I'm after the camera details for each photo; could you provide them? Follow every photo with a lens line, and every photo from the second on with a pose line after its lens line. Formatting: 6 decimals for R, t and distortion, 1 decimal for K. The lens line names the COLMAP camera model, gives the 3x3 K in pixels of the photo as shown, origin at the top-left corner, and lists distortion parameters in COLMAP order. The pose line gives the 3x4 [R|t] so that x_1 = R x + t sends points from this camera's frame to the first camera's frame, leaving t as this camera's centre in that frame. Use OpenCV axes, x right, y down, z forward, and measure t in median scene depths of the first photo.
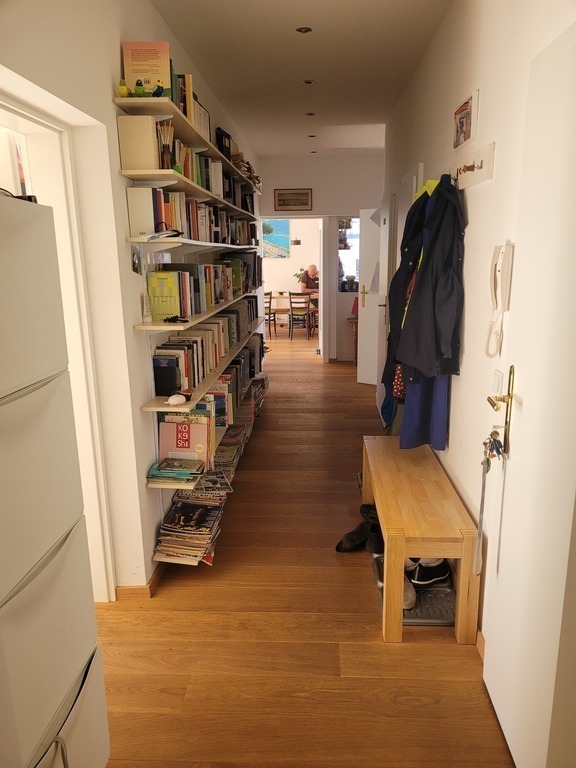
lens RADIAL K [[569.6, 0, 288.0], [0, 569.6, 384.0], [0, 0, 1]] dist [0.003643, 0.000681]
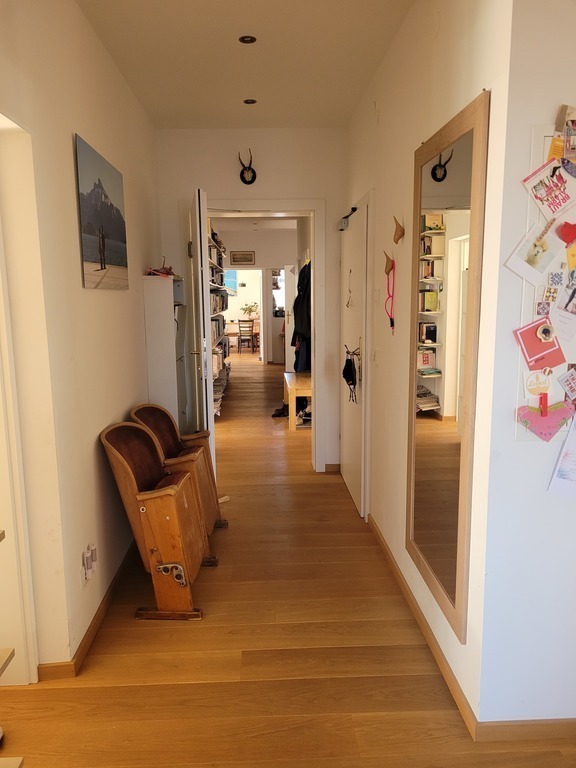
lens RADIAL K [[569.6, 0, 288.0], [0, 569.6, 384.0], [0, 0, 1]] dist [0.003643, 0.000681]
pose [[0.994204, -0.015928, 0.106319, -0.035668], [0.023568, 0.997198, -0.070996, 0.124938], [-0.104890, 0.073091, 0.991794, -0.496660]]
